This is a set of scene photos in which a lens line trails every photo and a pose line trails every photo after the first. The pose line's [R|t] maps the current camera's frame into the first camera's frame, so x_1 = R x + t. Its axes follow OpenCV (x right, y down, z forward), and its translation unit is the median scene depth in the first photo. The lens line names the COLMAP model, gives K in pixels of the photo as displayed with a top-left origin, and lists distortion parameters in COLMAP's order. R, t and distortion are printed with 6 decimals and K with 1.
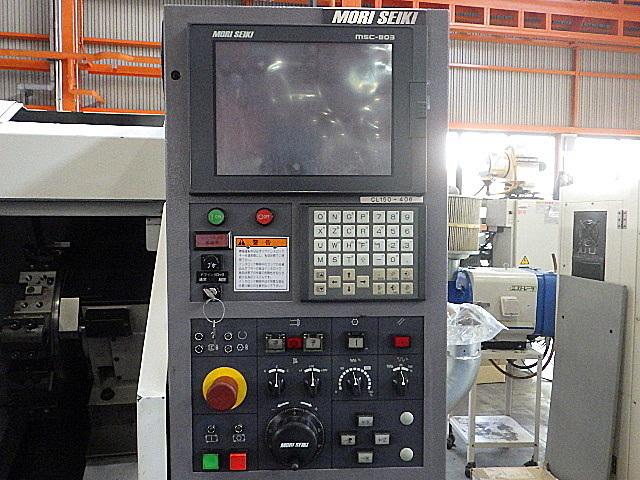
lens RADIAL K [[525.2, 0, 321.8], [0, 525.2, 241.6], [0, 0, 1]] dist [-0.008868, -0.005339]
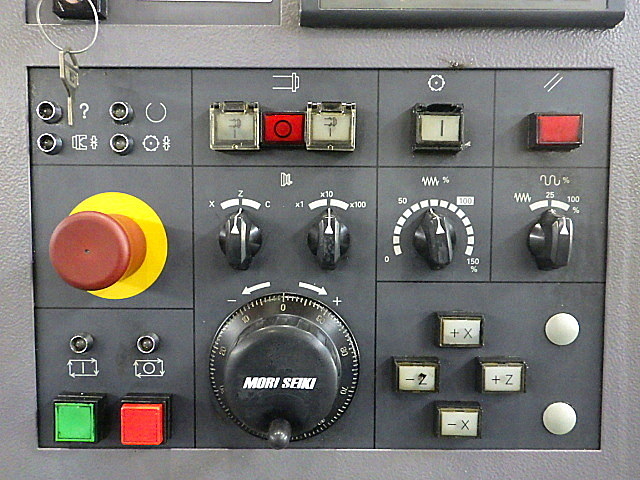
lens RADIAL K [[525.2, 0, 319.3], [0, 525.2, 238.2], [0, 0, 1]] dist [-0.008868, -0.005339]
pose [[0.998915, 0.008933, -0.045701, -0.006522], [-0.008544, 0.999926, 0.008694, 0.268536], [0.045775, -0.008294, 0.998917, 0.597601]]
